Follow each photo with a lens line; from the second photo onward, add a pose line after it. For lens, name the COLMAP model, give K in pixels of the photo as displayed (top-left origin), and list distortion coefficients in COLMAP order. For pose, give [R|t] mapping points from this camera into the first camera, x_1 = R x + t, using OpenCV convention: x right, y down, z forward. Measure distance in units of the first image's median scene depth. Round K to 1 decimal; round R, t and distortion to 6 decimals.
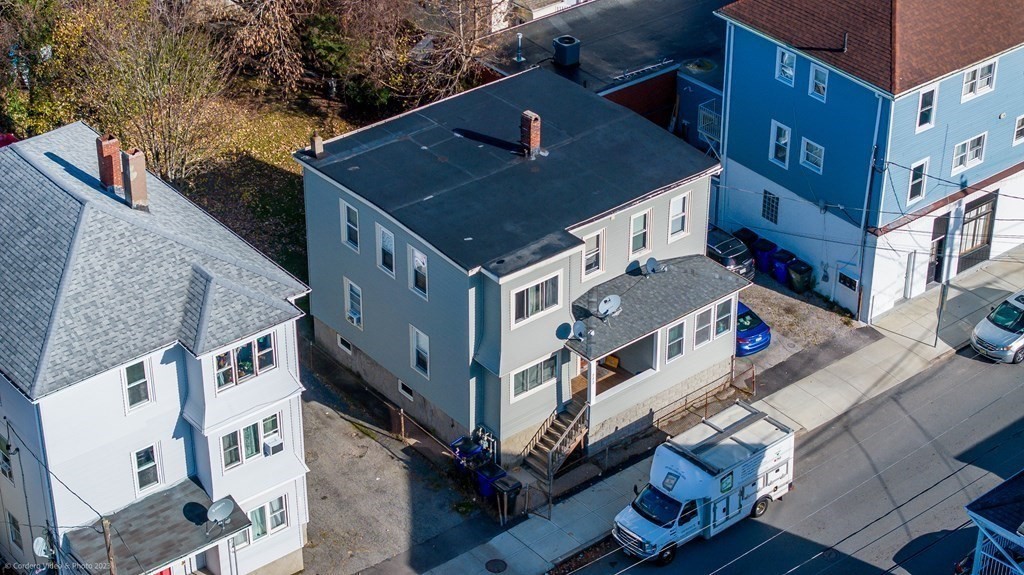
lens RADIAL K [[2060.3, 0, 512.0], [0, 2060.3, 287.5], [0, 0, 1]] dist [0.015271, 0.012136]
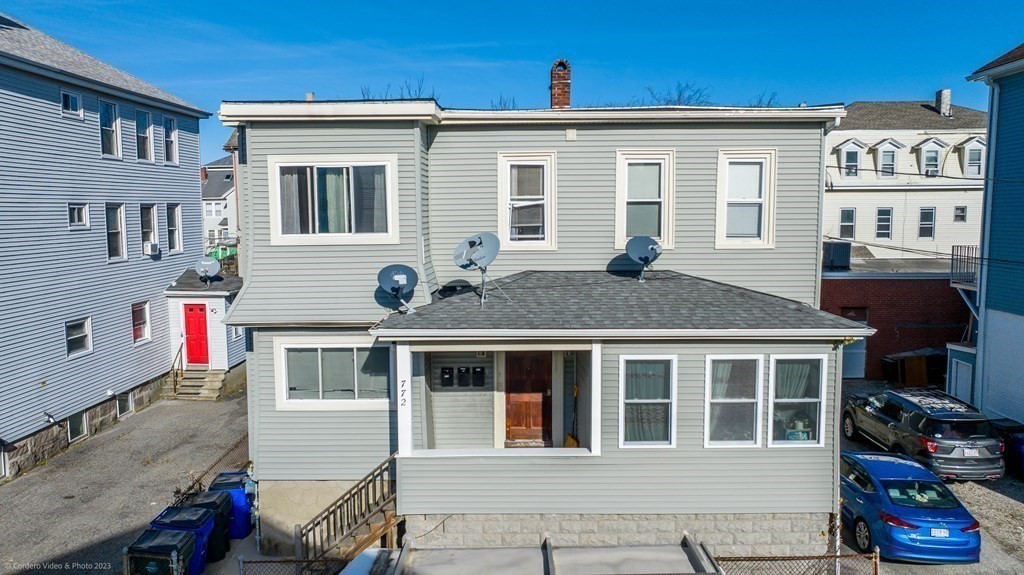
lens RADIAL K [[726.5, 0, 512.0], [0, 726.5, 287.5], [0, 0, 1]] dist [-0.048464, 0.070239]
pose [[0.762057, 0.059681, -0.644754, 0.157204], [-0.337265, 0.886590, -0.316559, 0.064628], [0.552740, 0.458689, 0.695760, 0.851607]]
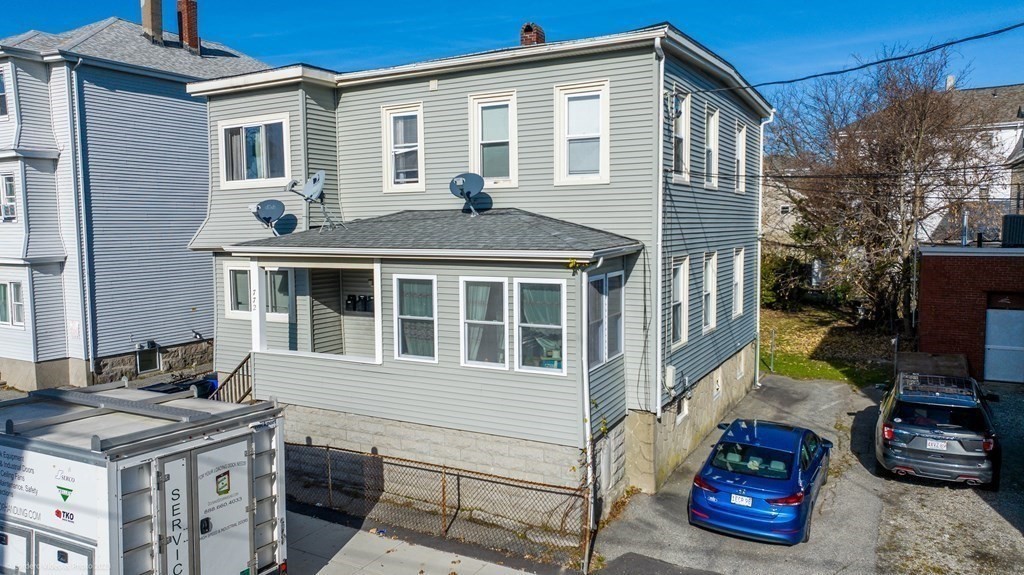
lens RADIAL K [[721.2, 0, 512.0], [0, 721.2, 287.5], [0, 0, 1]] dist [-0.006462, -0.002244]
pose [[0.372407, 0.074446, -0.925079, 0.246640], [-0.483251, 0.866540, -0.124806, 0.030335], [0.792327, 0.493524, 0.358682, 0.943482]]
